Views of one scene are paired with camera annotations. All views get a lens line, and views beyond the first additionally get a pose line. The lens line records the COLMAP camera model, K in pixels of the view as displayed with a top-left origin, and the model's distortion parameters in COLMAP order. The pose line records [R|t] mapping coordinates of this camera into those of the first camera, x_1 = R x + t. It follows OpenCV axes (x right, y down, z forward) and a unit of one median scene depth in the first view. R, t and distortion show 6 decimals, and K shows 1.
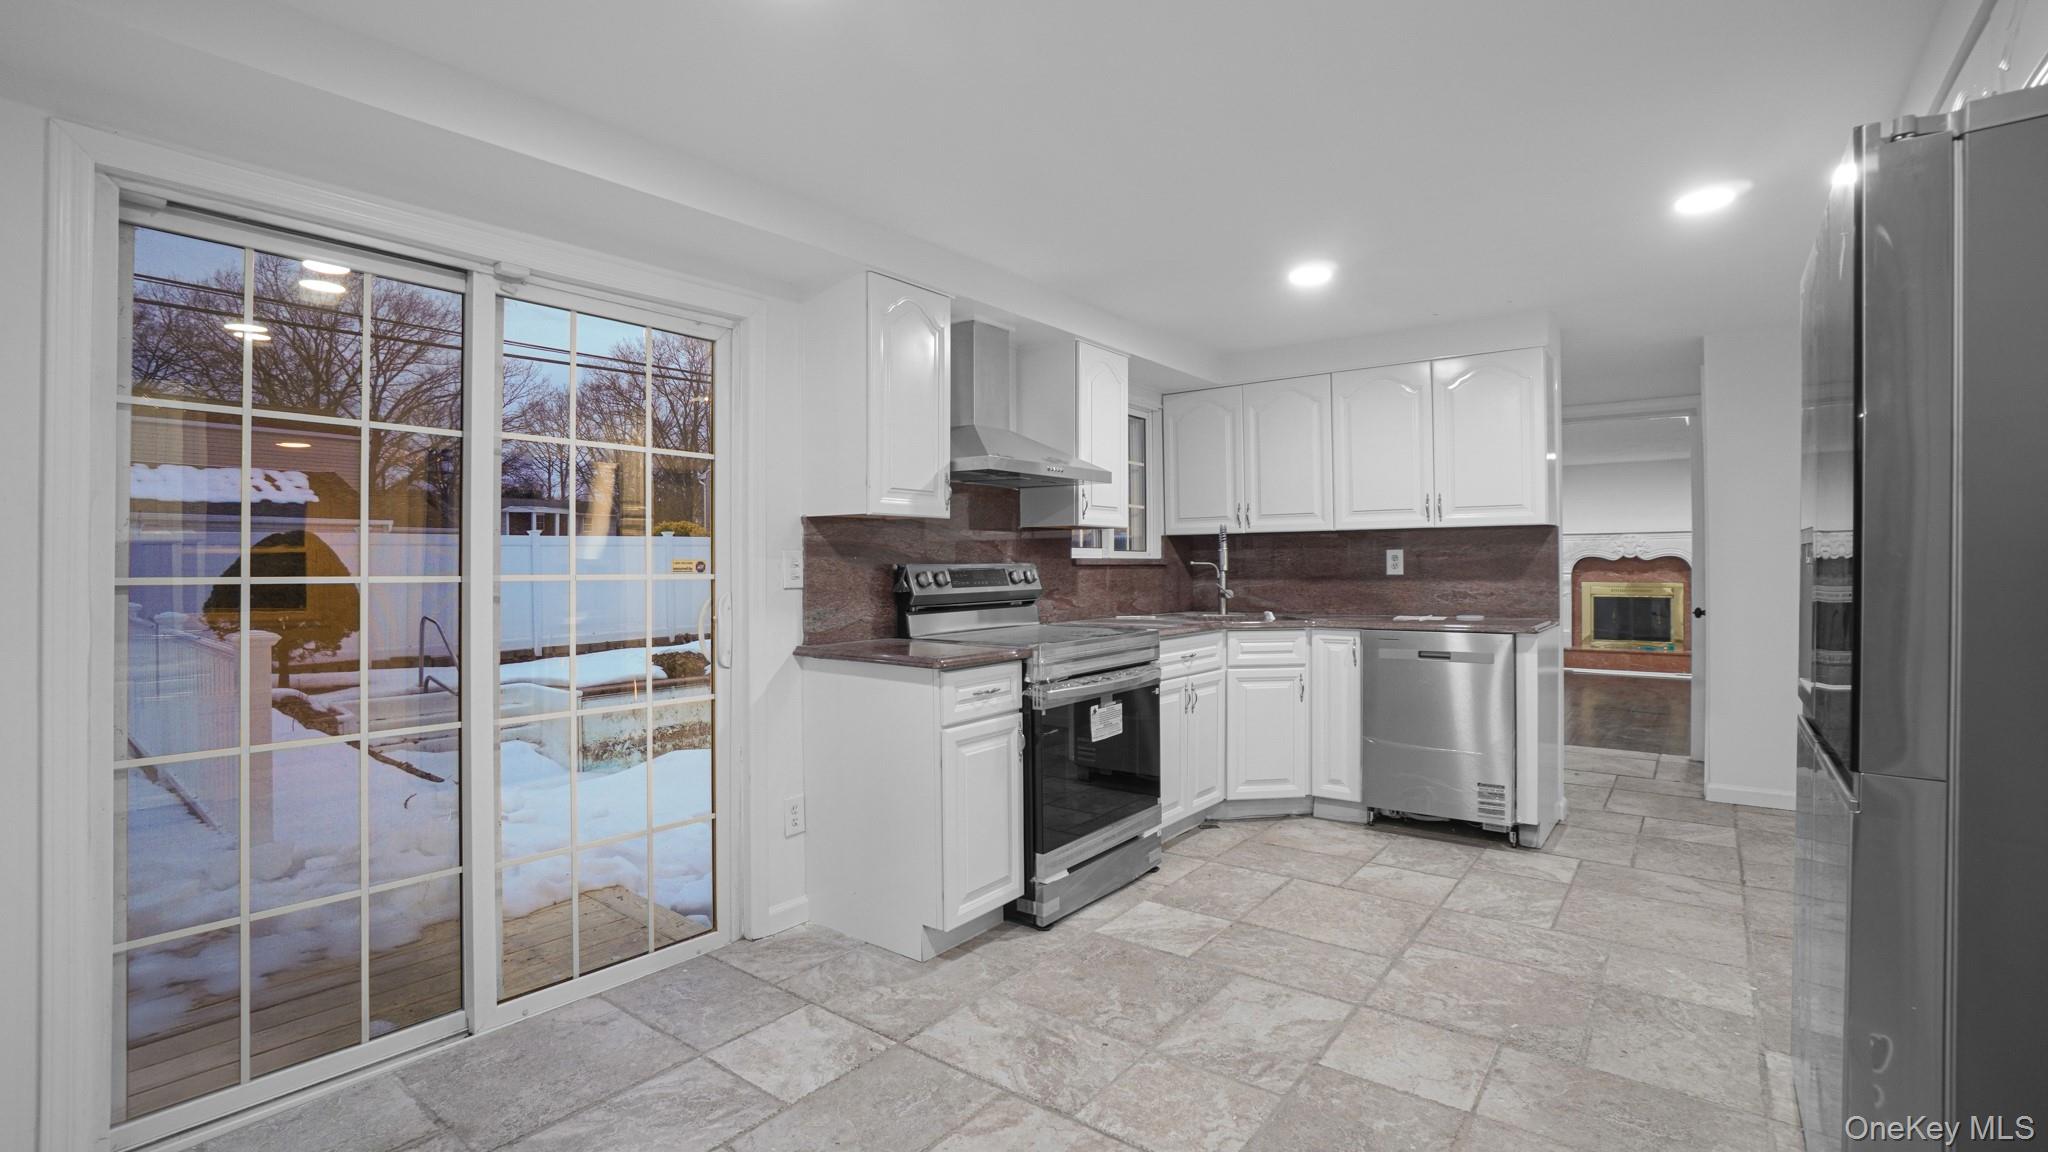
lens RADIAL K [[922.1, 0, 1024.4], [0, 922.1, 566.1], [0, 0, 1]] dist [-0.015915, 0.000872]
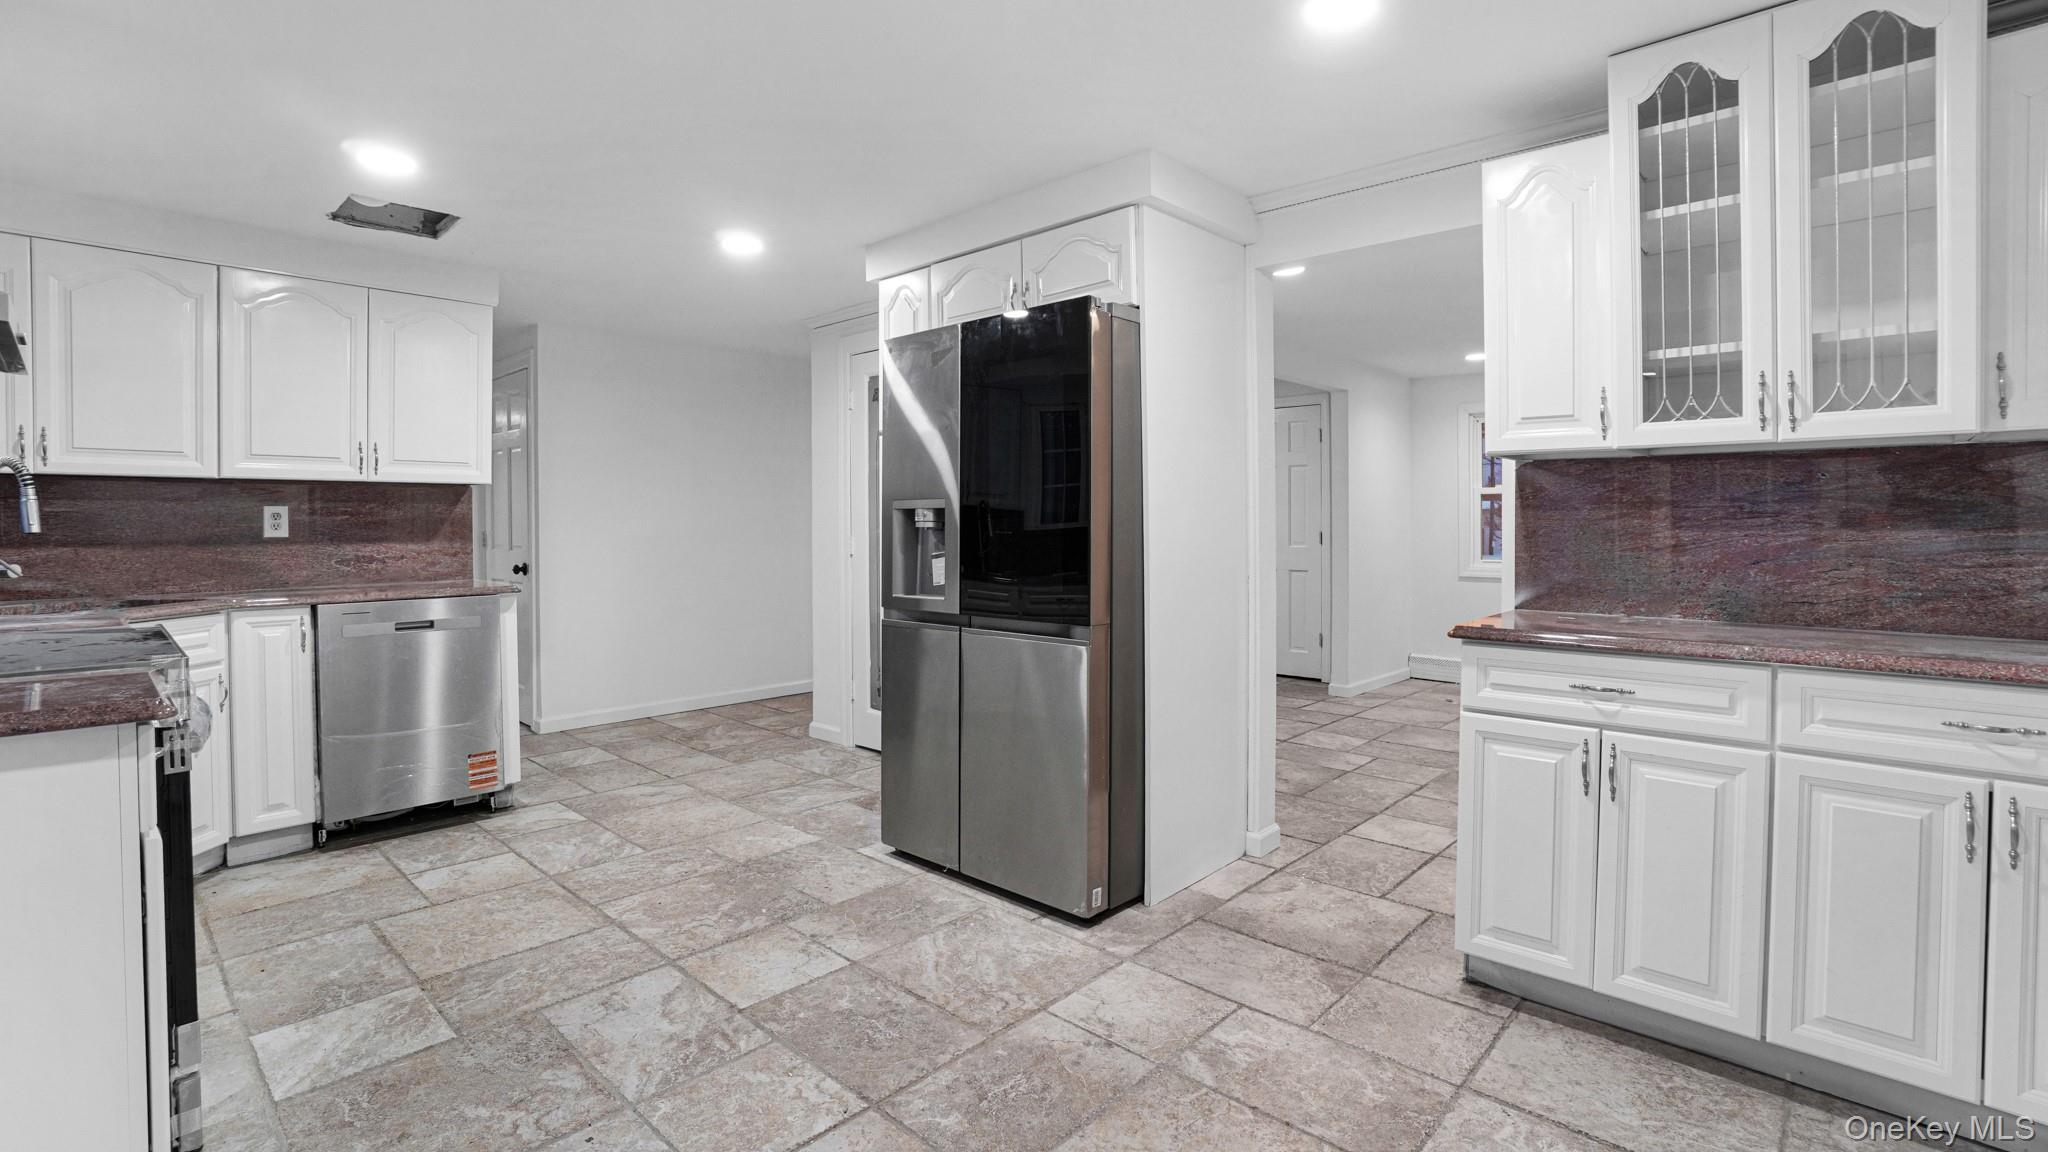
lens RADIAL K [[922.1, 0, 1015.3], [0, 922.1, 536.9], [0, 0, 1]] dist [-0.015915, 0.000872]
pose [[0.117428, -0.007515, 0.993053, -0.415690], [0.000190, 0.999972, 0.007545, 0.004382], [-0.993081, -0.000697, 0.117426, 0.363142]]
